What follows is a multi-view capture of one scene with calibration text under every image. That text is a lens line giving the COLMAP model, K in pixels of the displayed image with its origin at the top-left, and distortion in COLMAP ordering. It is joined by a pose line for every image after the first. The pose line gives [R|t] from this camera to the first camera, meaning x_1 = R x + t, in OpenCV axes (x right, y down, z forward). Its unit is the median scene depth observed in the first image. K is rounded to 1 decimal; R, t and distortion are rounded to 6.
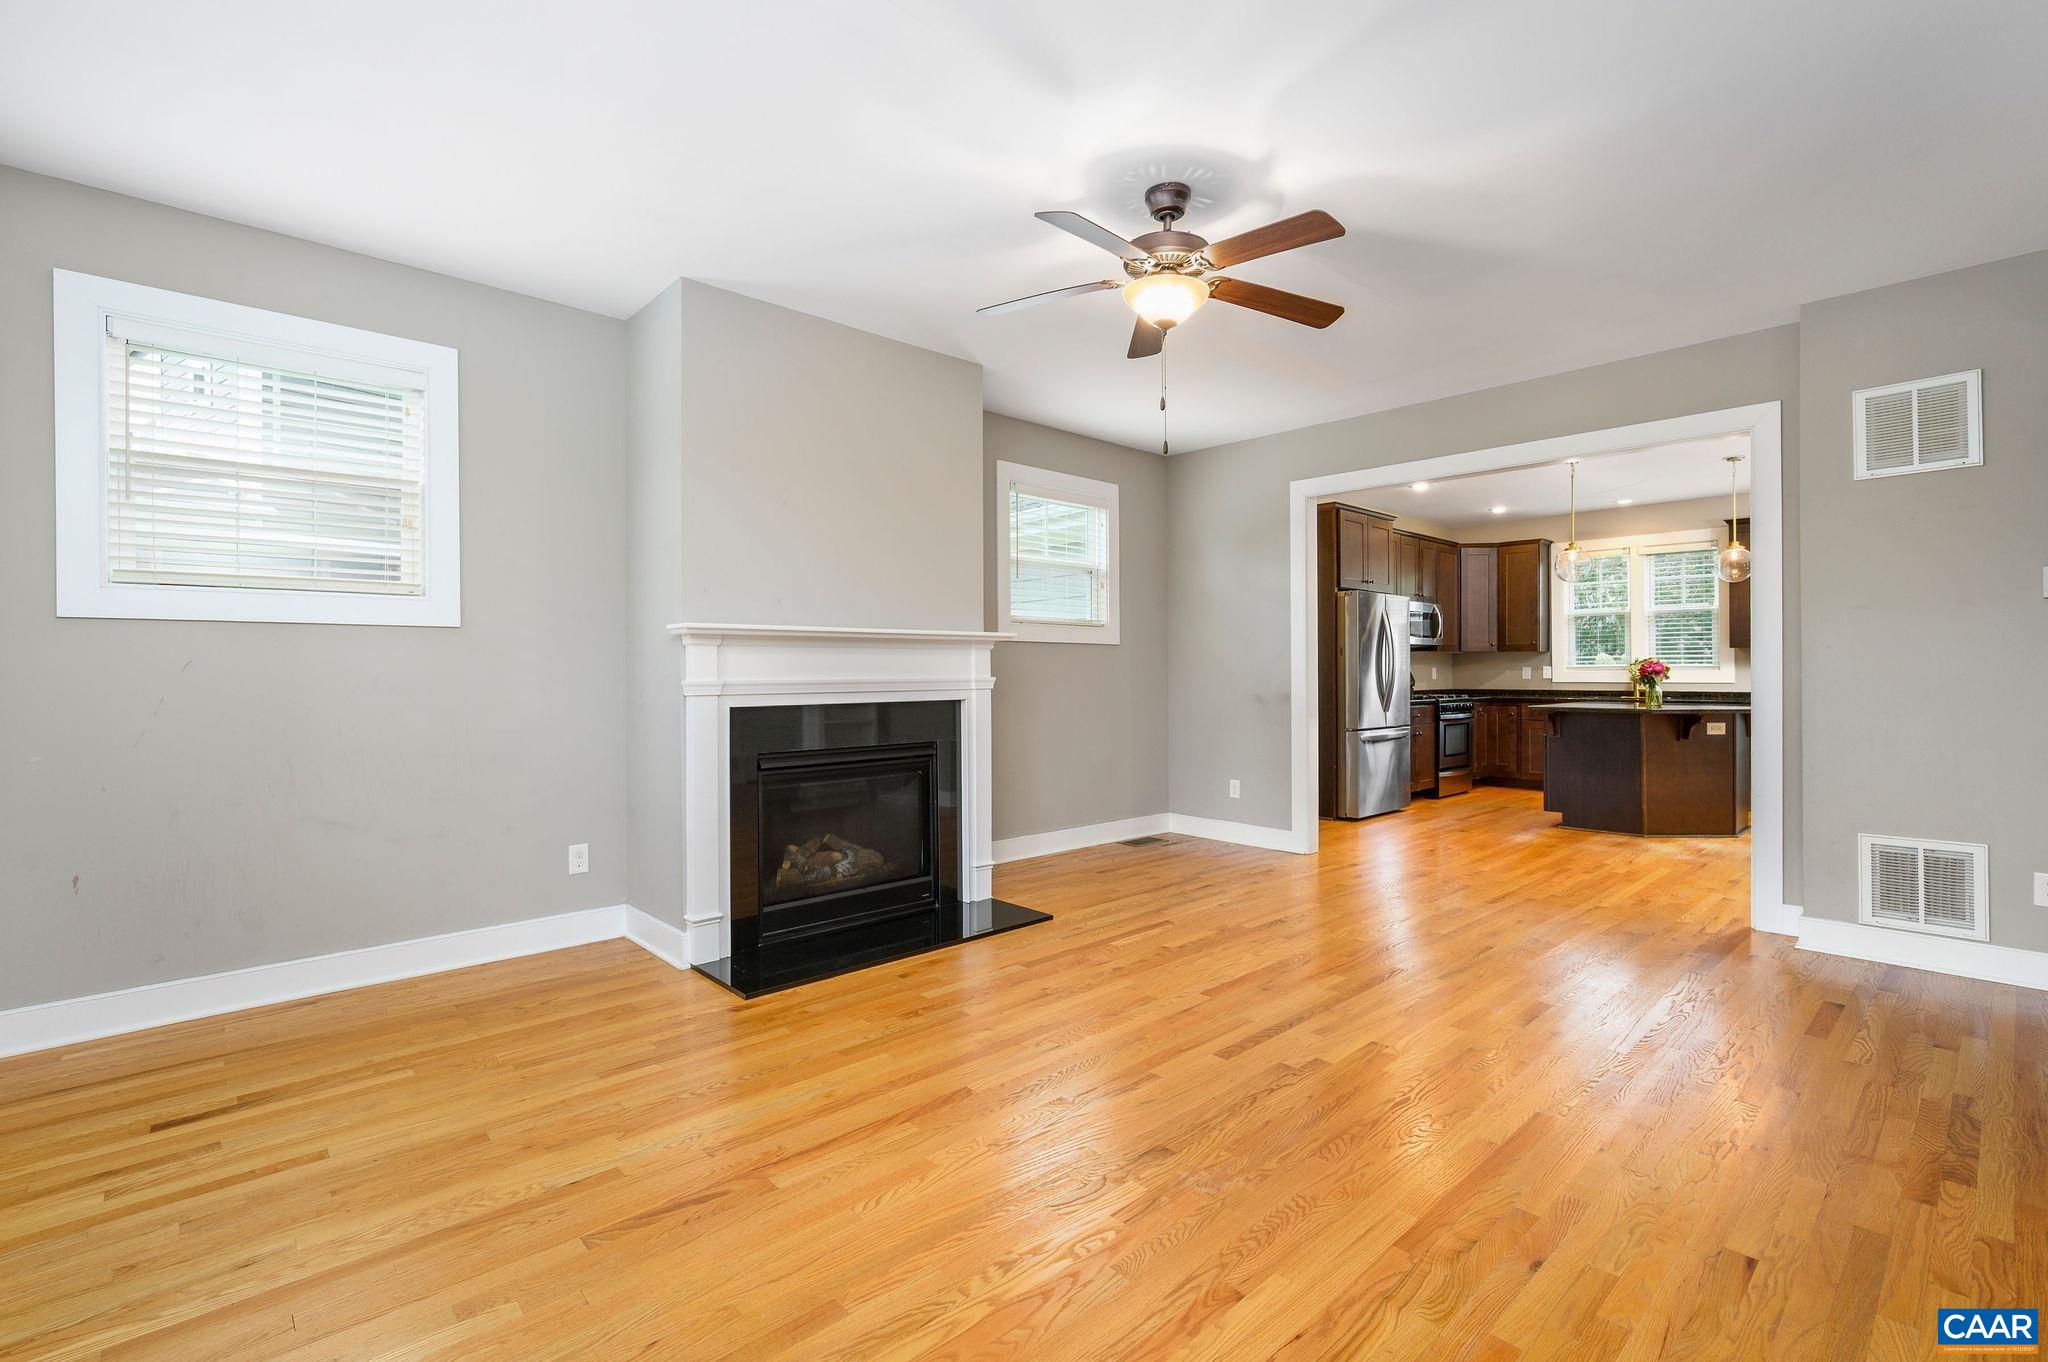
lens RADIAL K [[908.6, 0, 1022.6], [0, 908.6, 672.0], [0, 0, 1]] dist [0.002421, -0.000110]
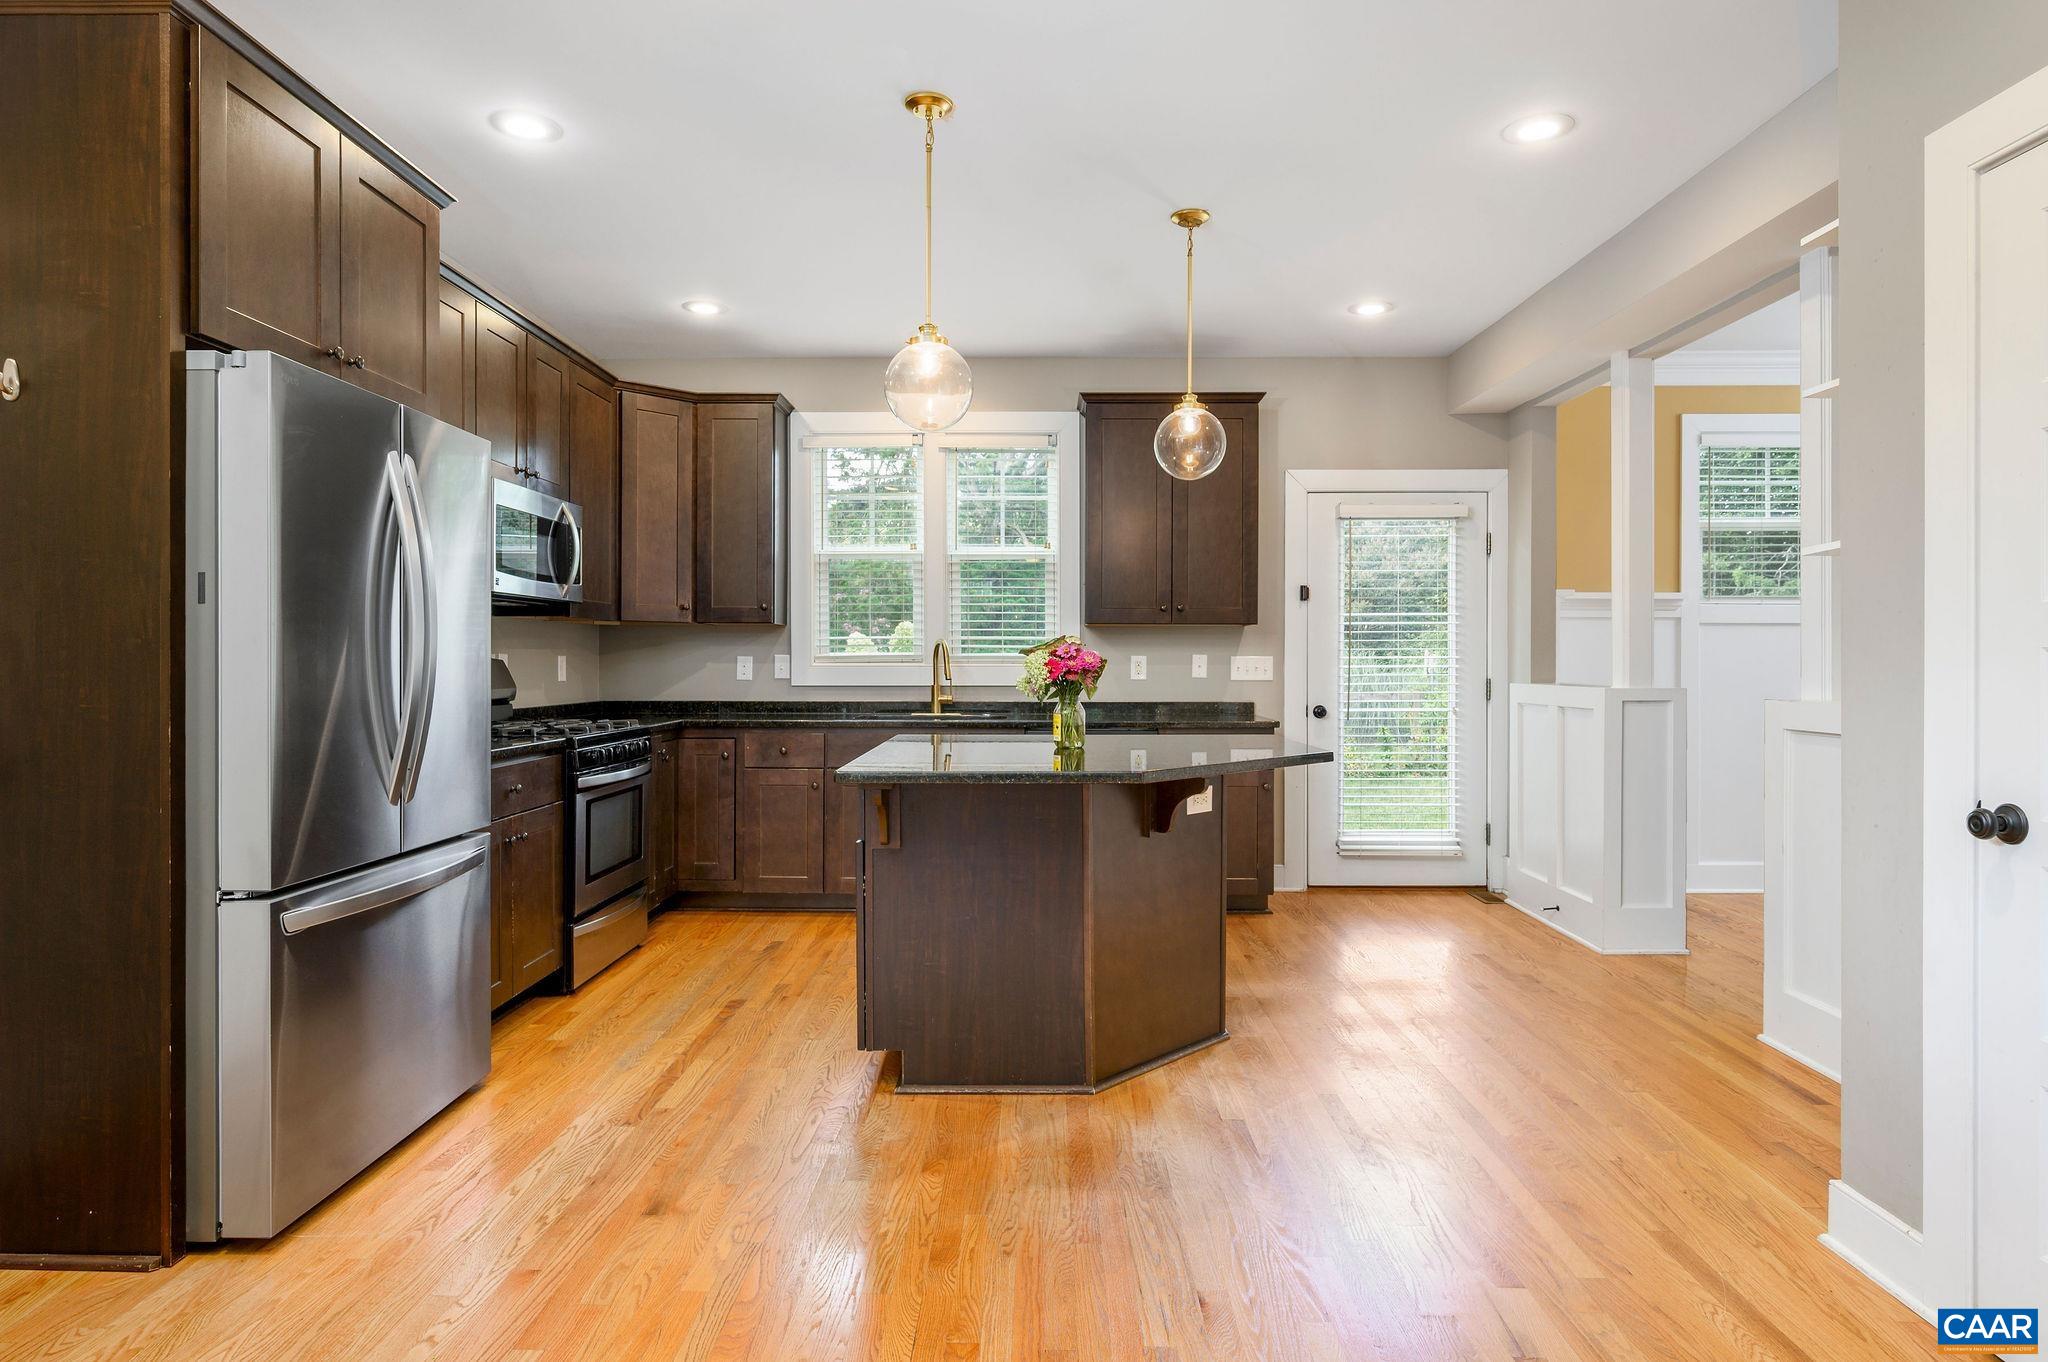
lens RADIAL K [[1132.1, 0, 1017.3], [0, 1132.1, 670.4], [0, 0, 1]] dist [-0.026753, 0.000145]
pose [[0.696123, -0.000145, 0.717922, 0.228974], [-0.004903, 0.999976, 0.004957, -0.001614], [-0.717906, -0.006970, 0.696105, 0.495356]]
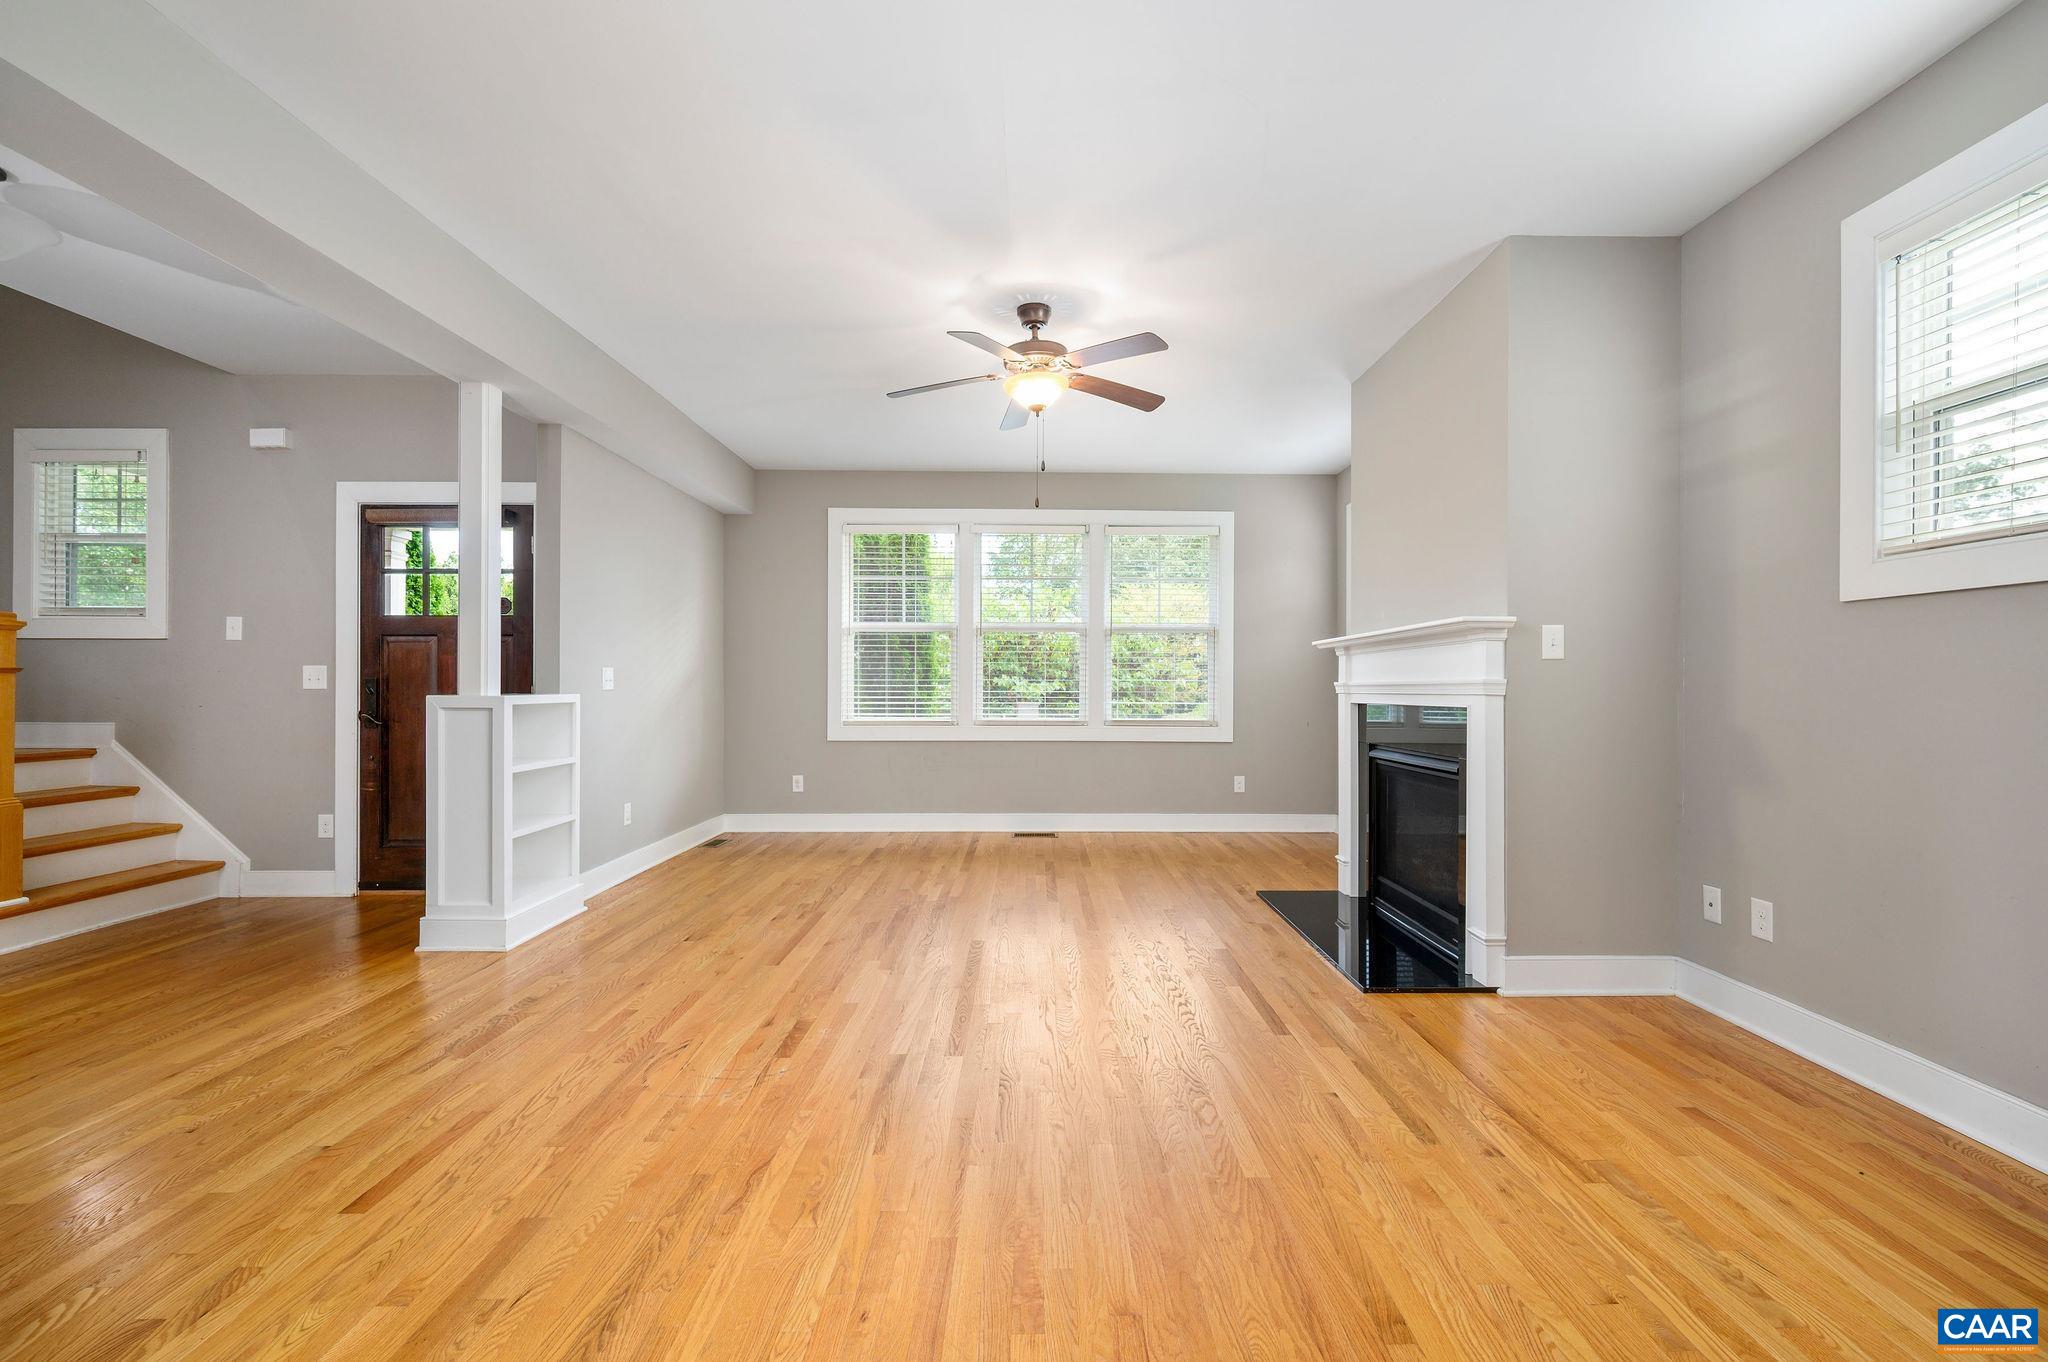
lens RADIAL K [[868.2, 0, 1037.7], [0, 868.2, 687.1], [0, 0, 1]] dist [-0.000157, 0.000134]
pose [[-0.664907, -0.001035, -0.746925, 0.900916], [0.000430, 0.999998, -0.001768, 0.017758], [0.746926, -0.001496, -0.664905, 1.517236]]
